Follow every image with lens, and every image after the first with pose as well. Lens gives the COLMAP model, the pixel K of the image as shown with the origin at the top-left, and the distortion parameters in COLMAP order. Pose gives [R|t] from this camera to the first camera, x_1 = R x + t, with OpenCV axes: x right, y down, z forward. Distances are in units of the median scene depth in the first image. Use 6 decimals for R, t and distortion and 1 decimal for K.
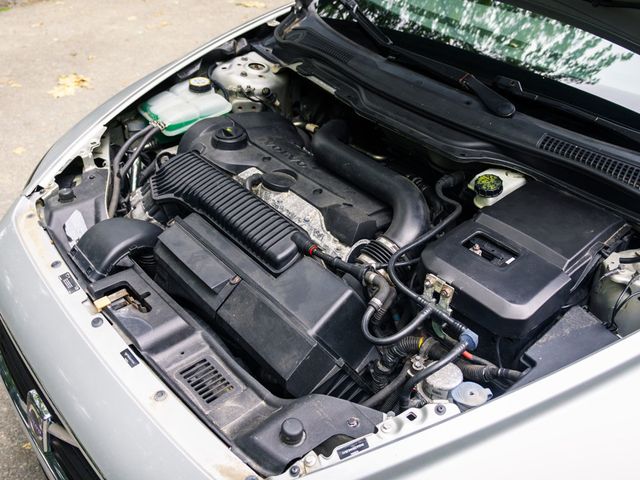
lens RADIAL K [[654.1, 0, 320.0], [0, 654.1, 240.0], [0, 0, 1]] dist [-0.046478, -0.006469]
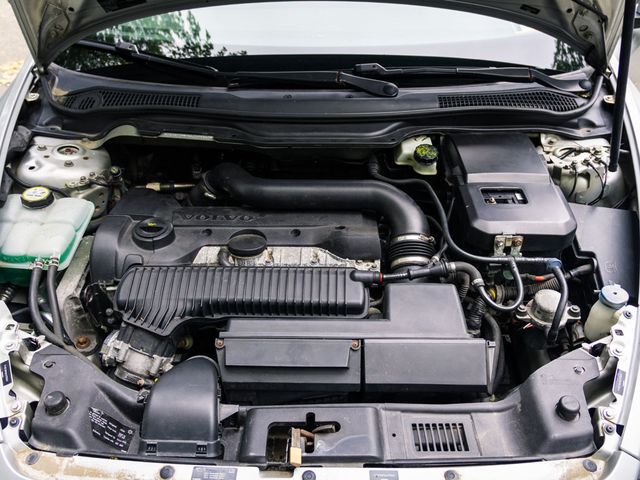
lens RADIAL K [[592.0, 0, 320.0], [0, 592.0, 240.0], [0, 0, 1]] dist [0.012201, 0.007872]
pose [[0.648971, -0.487893, 0.583779, -0.556679], [0.449423, 0.864964, 0.223283, -0.271576], [-0.613886, 0.117460, 0.780607, 0.305143]]
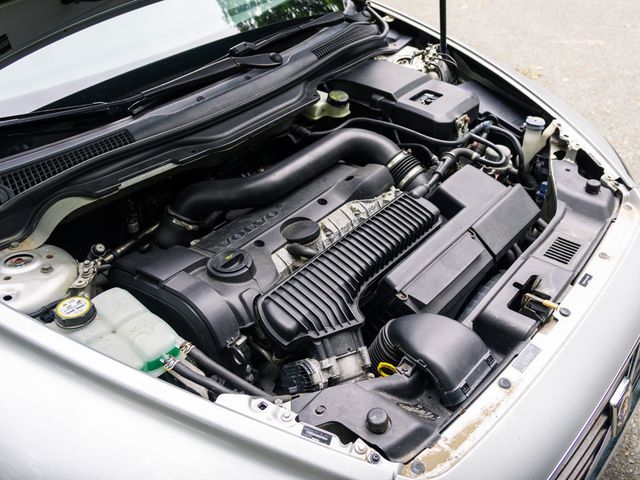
lens RADIAL K [[654.1, 0, 320.0], [0, 654.1, 240.0], [0, 0, 1]] dist [-0.046478, -0.006469]
pose [[-0.189319, -0.583607, 0.789659, -0.892930], [0.576492, 0.584944, 0.570523, -0.662108], [-0.794868, 0.563243, 0.225704, 0.889155]]
